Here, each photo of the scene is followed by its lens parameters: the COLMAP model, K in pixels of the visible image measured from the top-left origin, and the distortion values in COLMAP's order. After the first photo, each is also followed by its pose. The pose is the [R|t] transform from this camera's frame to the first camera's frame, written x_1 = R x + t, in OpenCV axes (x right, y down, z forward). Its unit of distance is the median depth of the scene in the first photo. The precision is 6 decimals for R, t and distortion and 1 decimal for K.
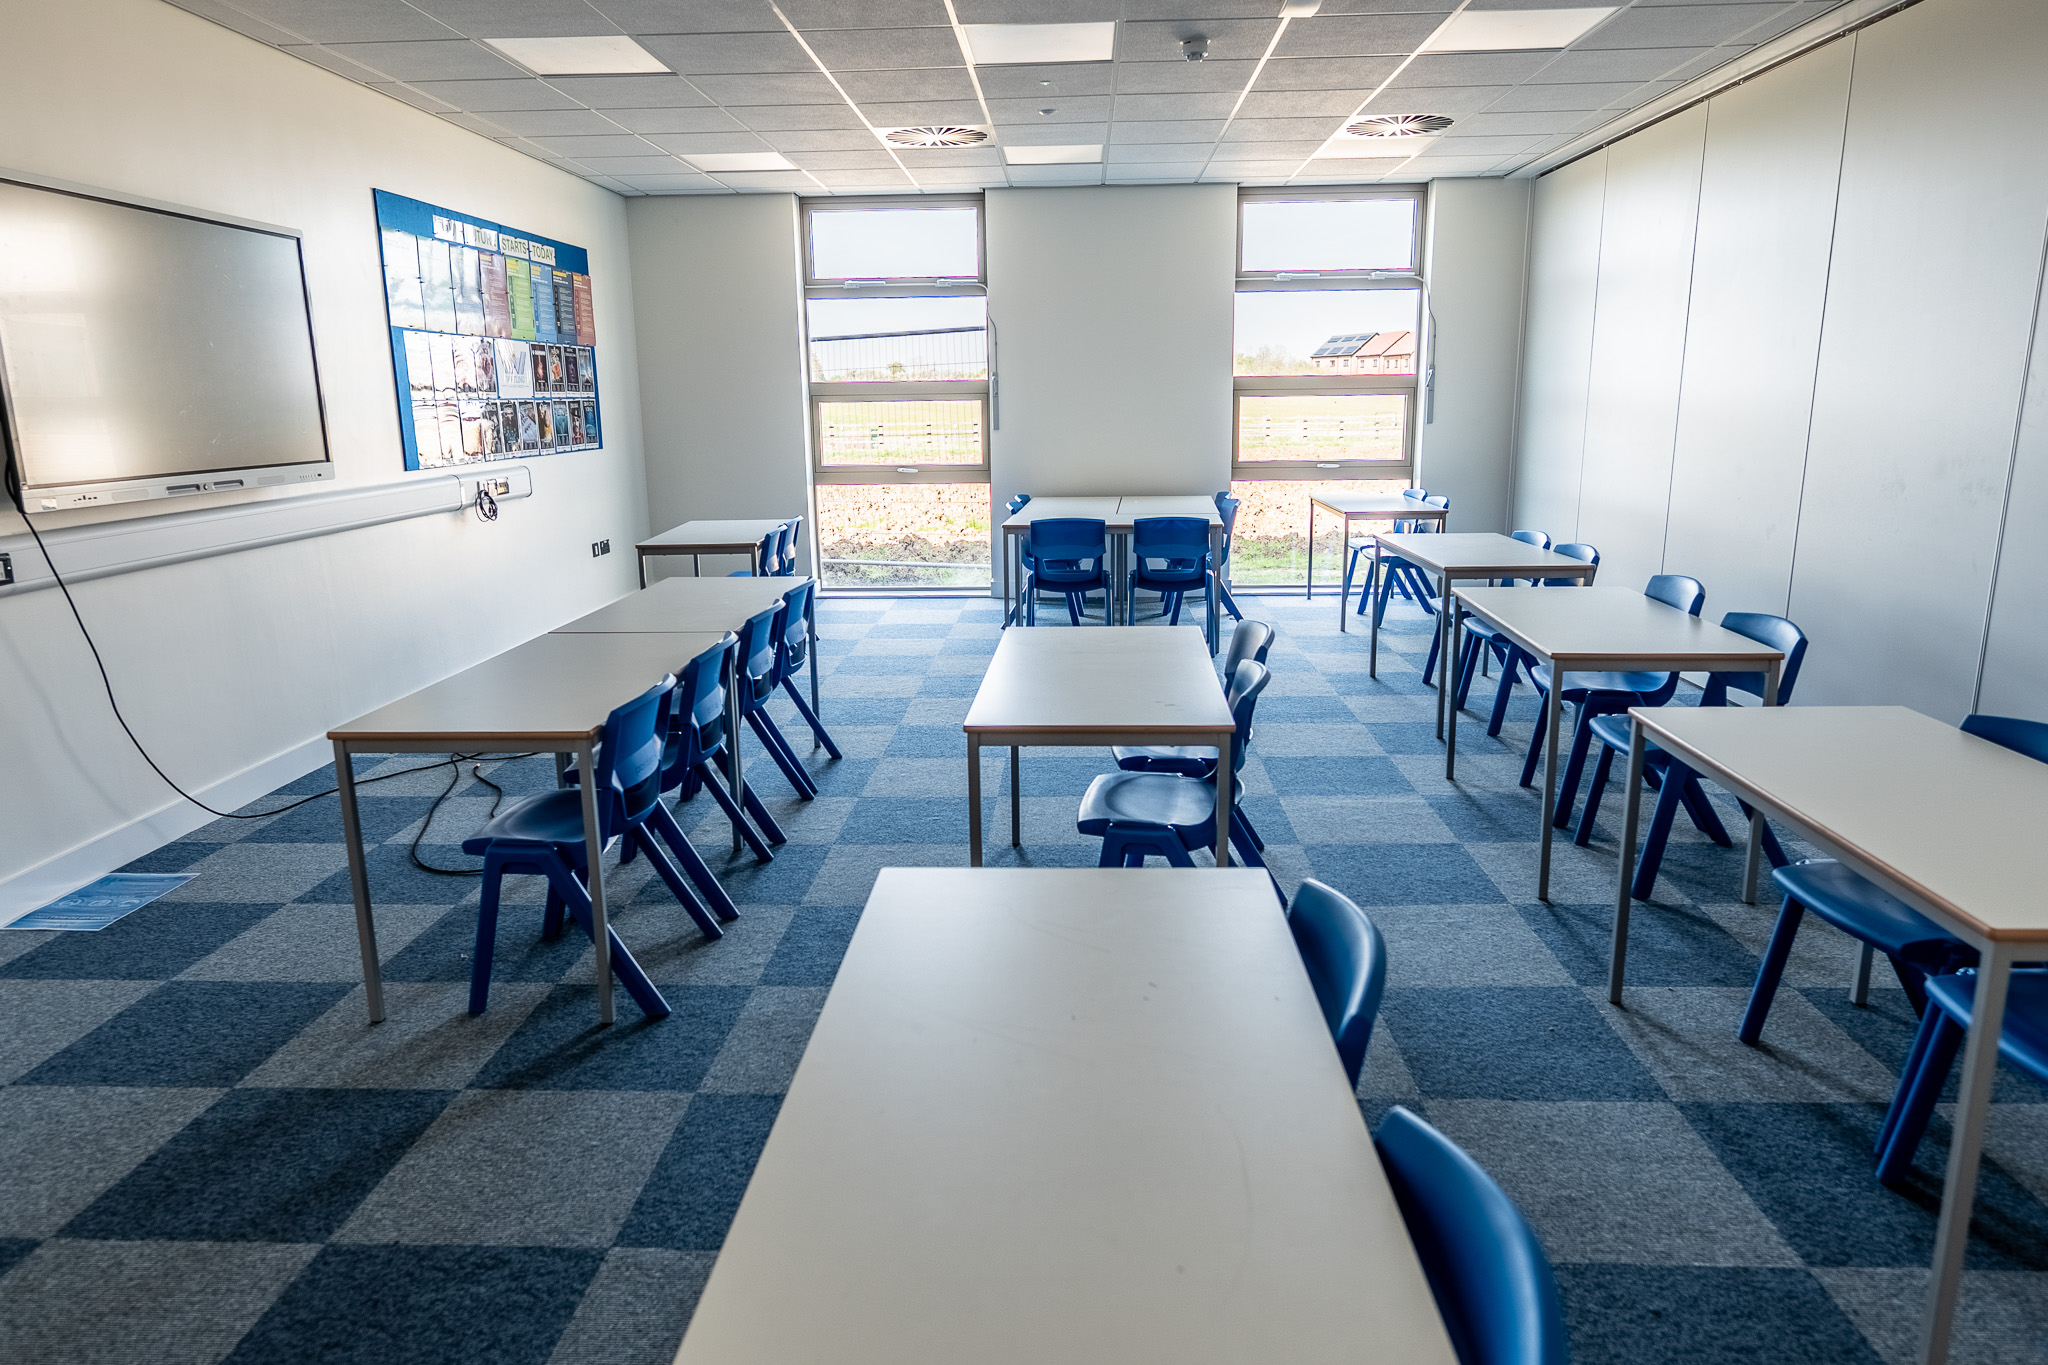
lens RADIAL K [[1285.3, 0, 1024.3], [0, 1285.3, 674.6], [0, 0, 1]] dist [-0.018985, 0.029330]
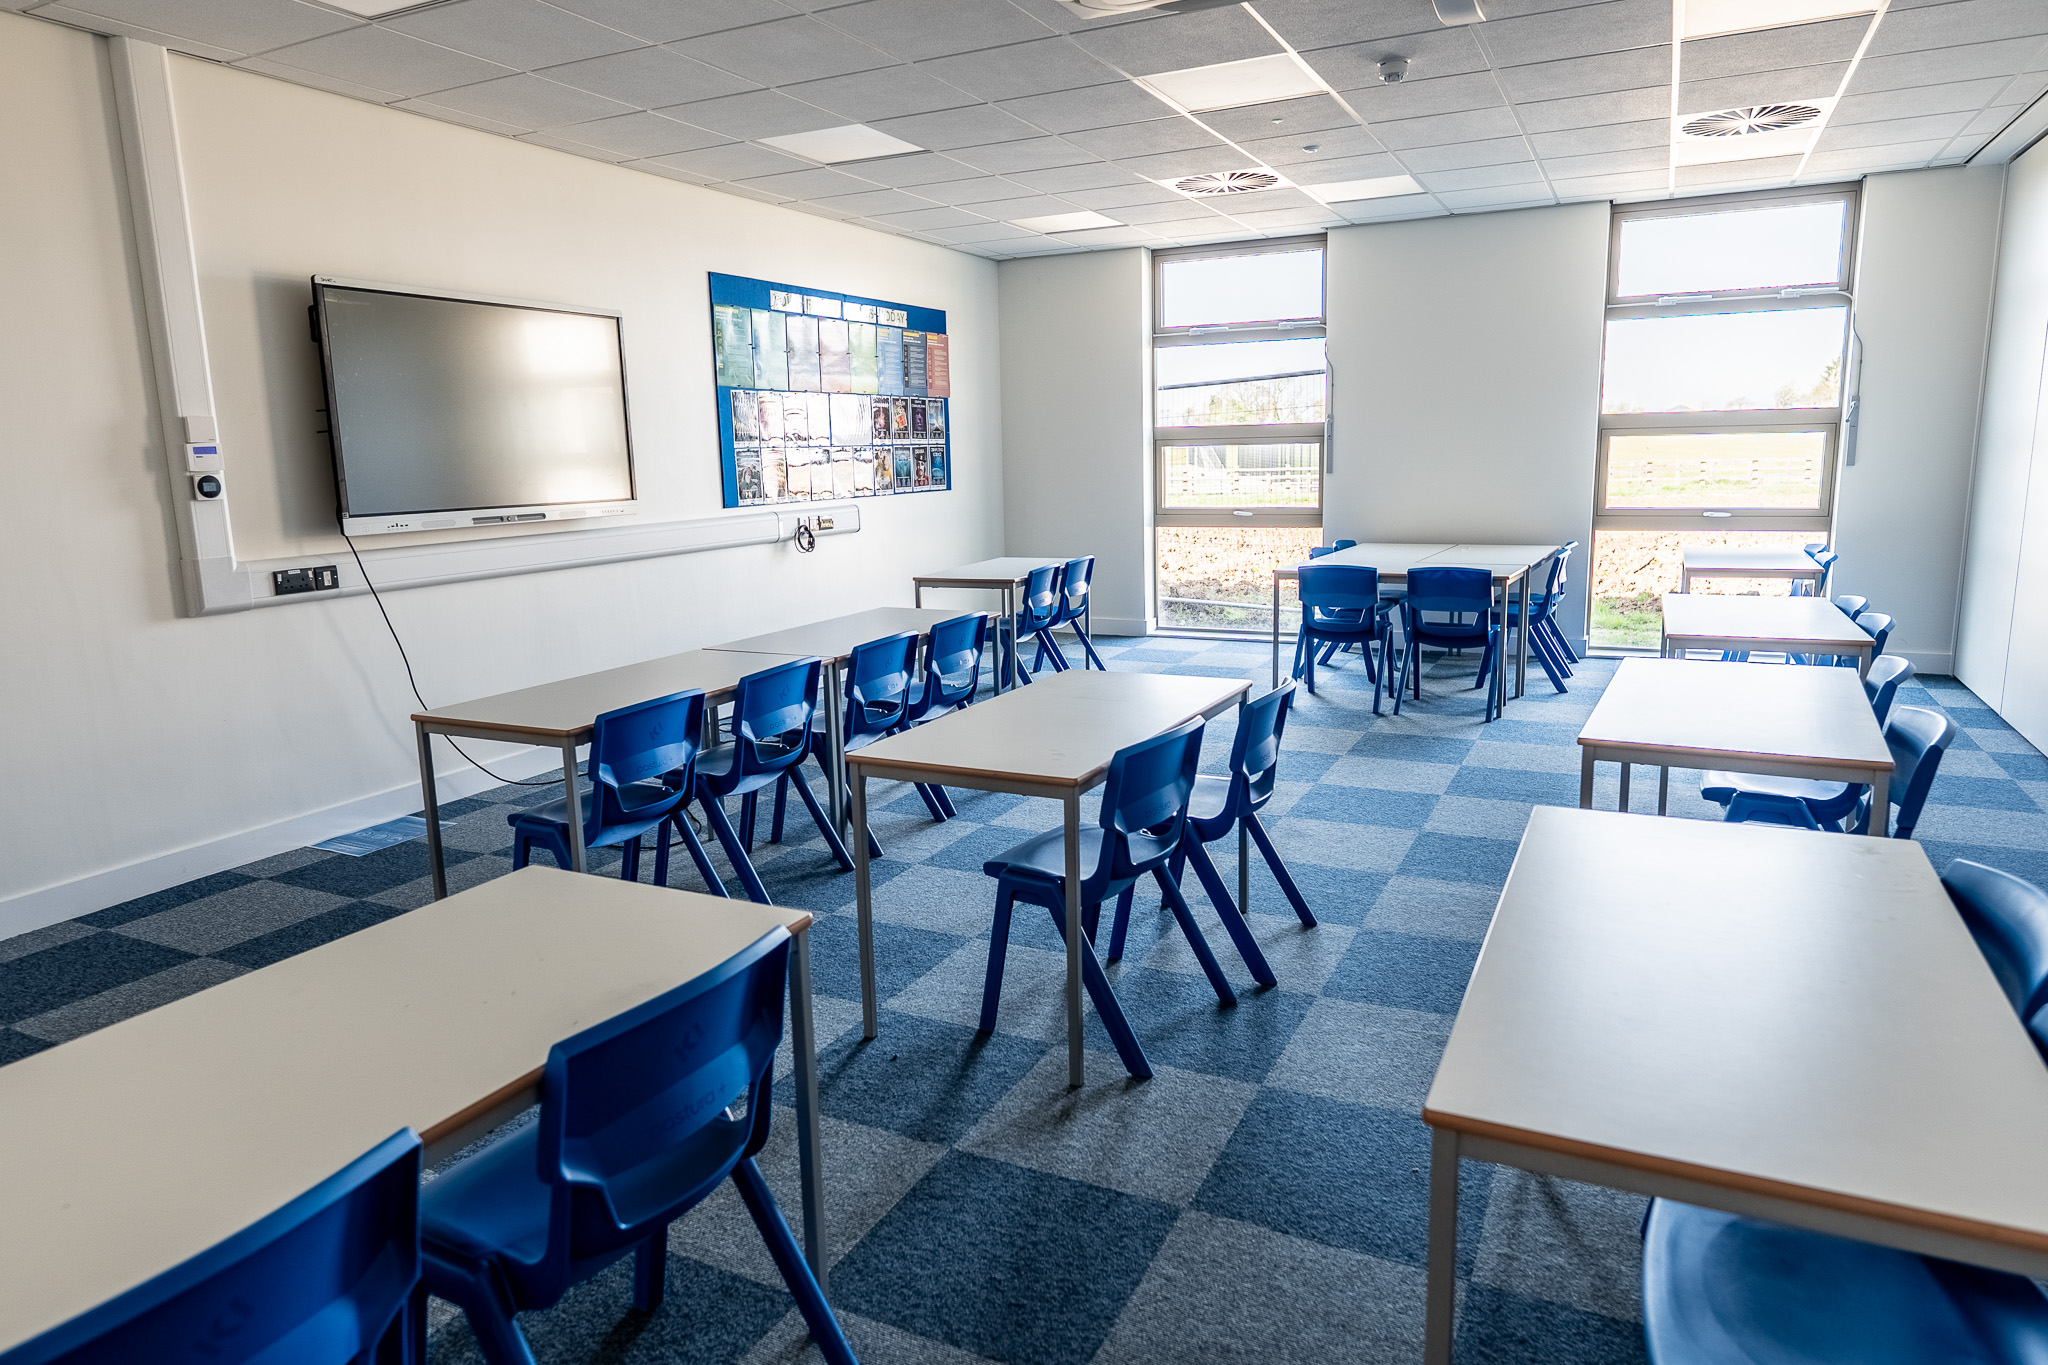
lens RADIAL K [[1257.2, 0, 1024.0], [0, 1257.2, 682.5], [0, 0, 1]] dist [0.002643, -0.002254]
pose [[0.914357, 0.066930, -0.399340, 0.175944], [-0.075912, 0.997092, -0.006700, -0.008757], [0.397730, 0.036441, 0.916778, 0.040245]]
